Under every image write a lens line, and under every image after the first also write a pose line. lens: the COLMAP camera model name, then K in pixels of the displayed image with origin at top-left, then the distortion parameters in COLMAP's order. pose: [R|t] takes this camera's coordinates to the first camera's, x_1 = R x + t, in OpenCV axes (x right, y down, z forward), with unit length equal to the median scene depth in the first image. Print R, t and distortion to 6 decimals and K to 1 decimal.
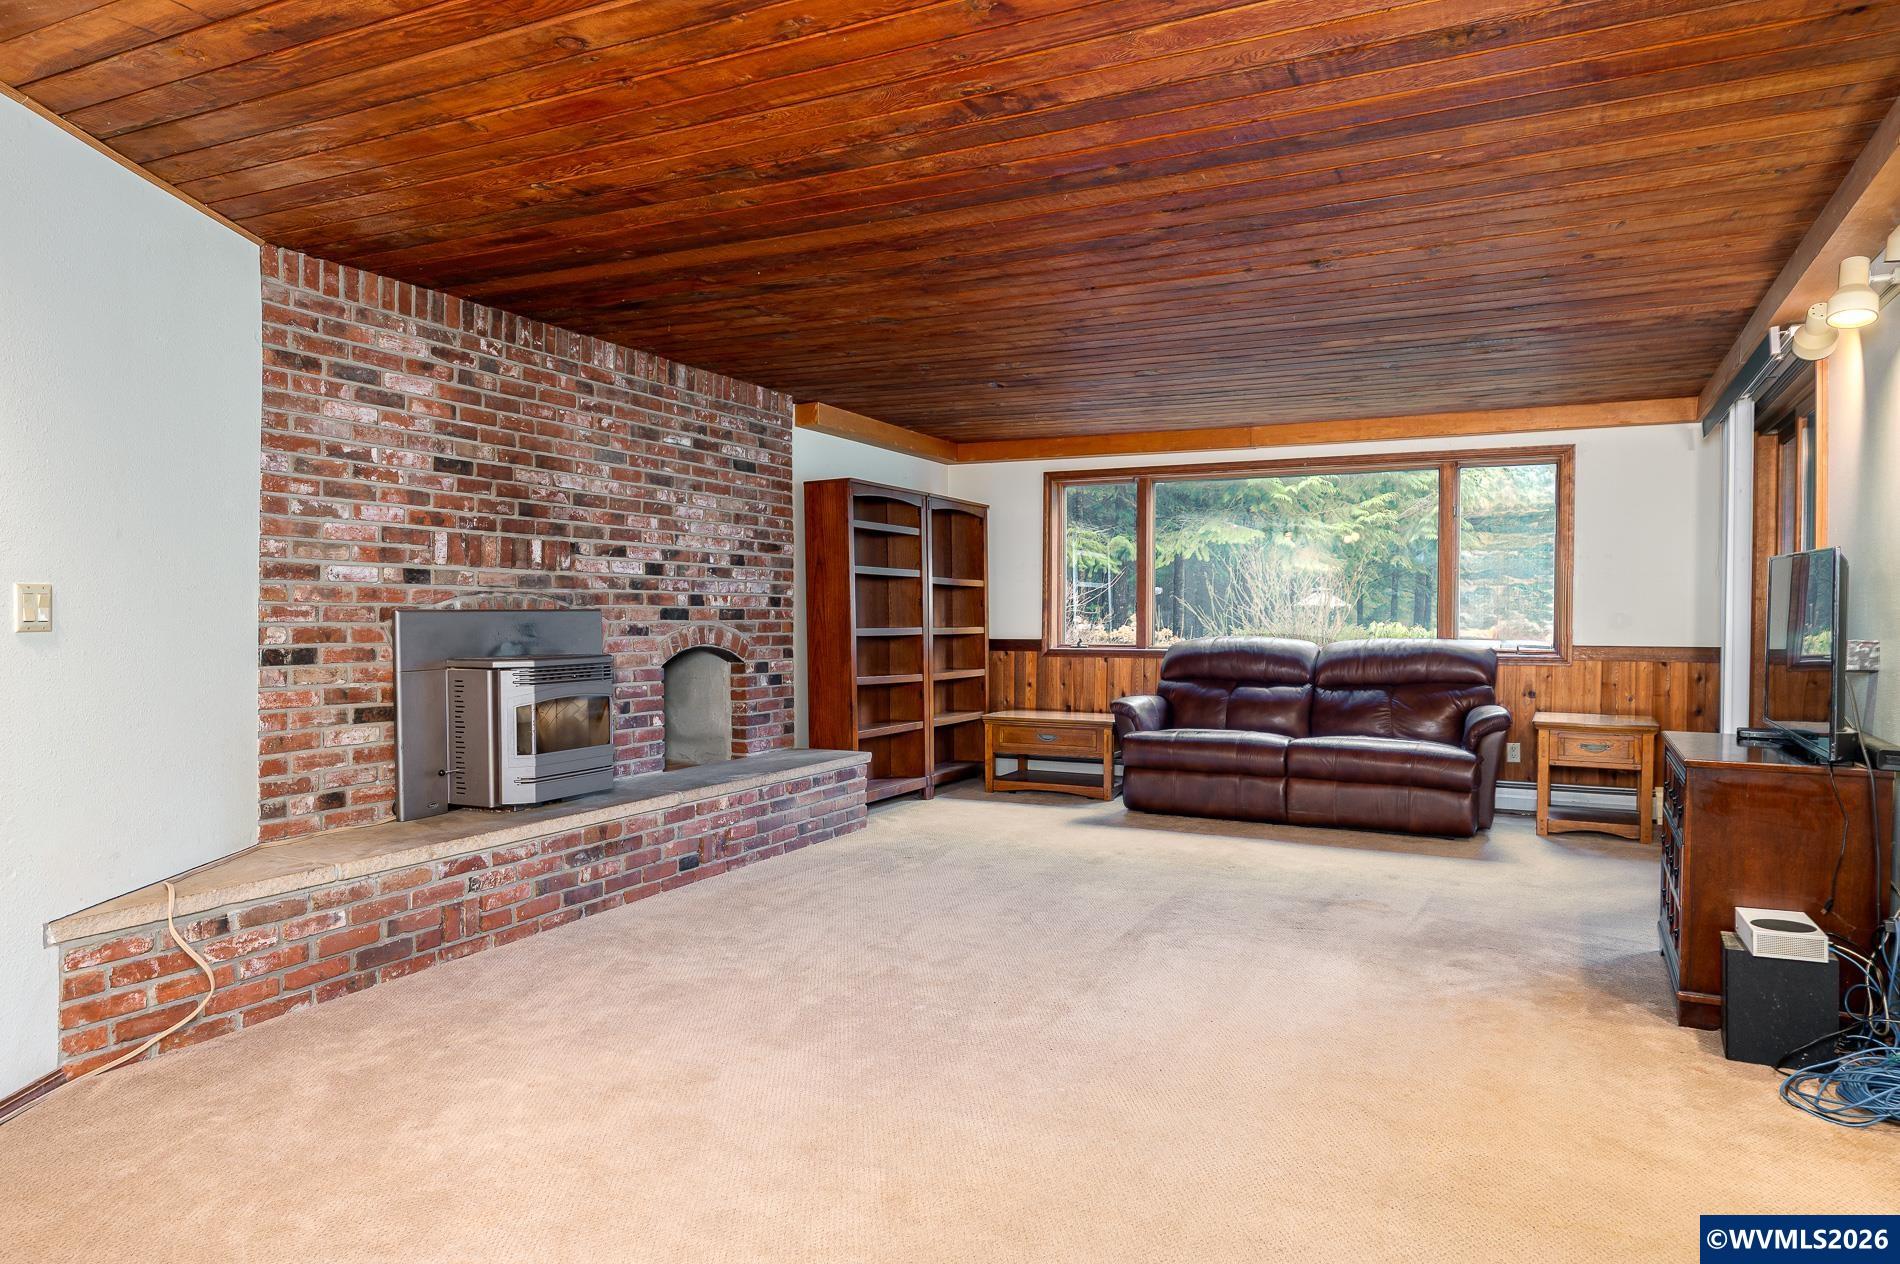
lens RADIAL K [[1250.9, 0, 950.0], [0, 1250.9, 632.0], [0, 0, 1]] dist [0.001151, 0.001789]
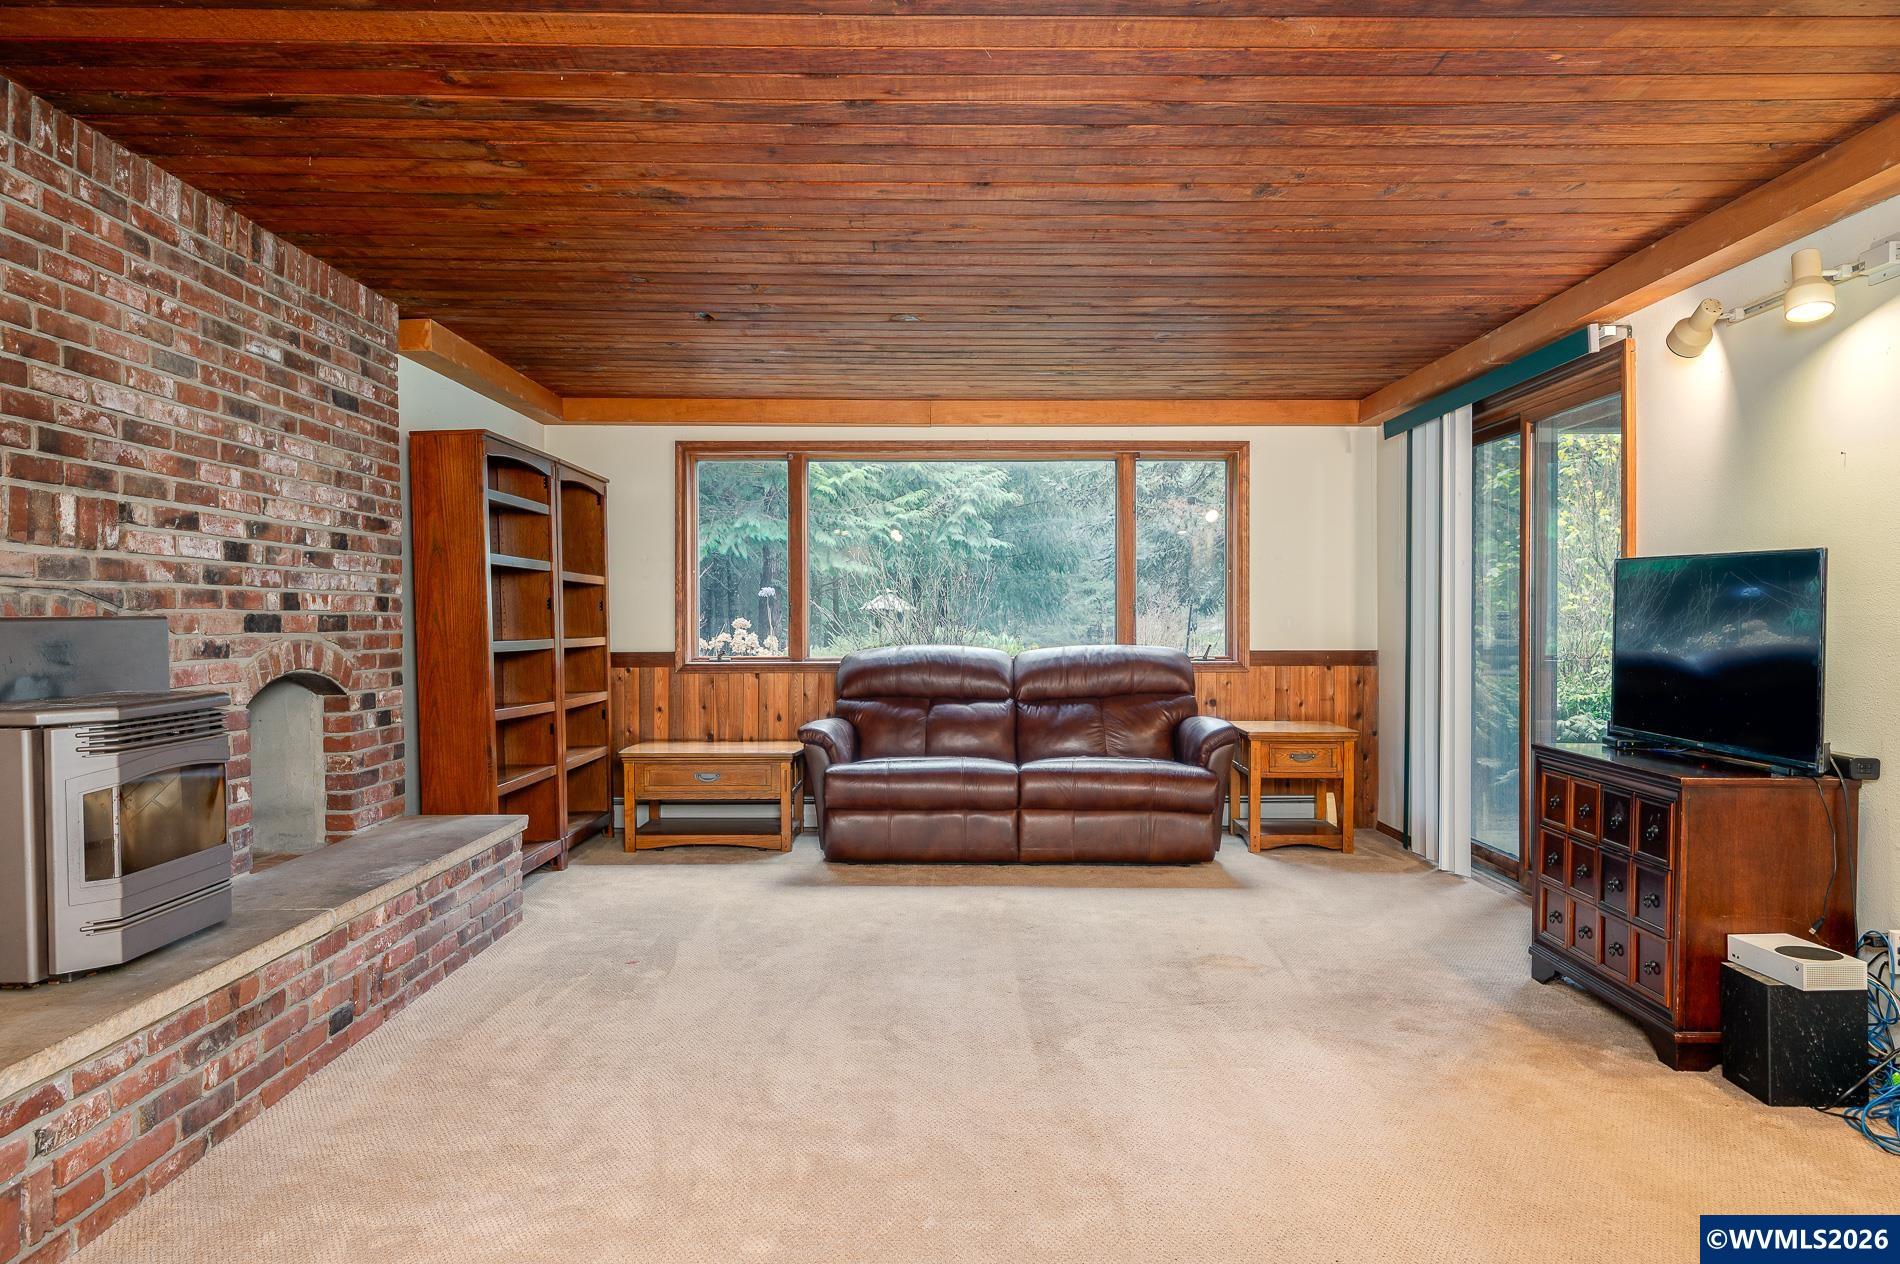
lens RADIAL K [[1332.2, 0, 950.0], [0, 1332.2, 632.0], [0, 0, 1]] dist [-0.000471, 0.003298]
pose [[0.895623, -0.008349, 0.444736, -0.210575], [0.010026, 0.999949, -0.001418, -0.005434], [-0.444701, 0.005729, 0.895661, 0.241283]]
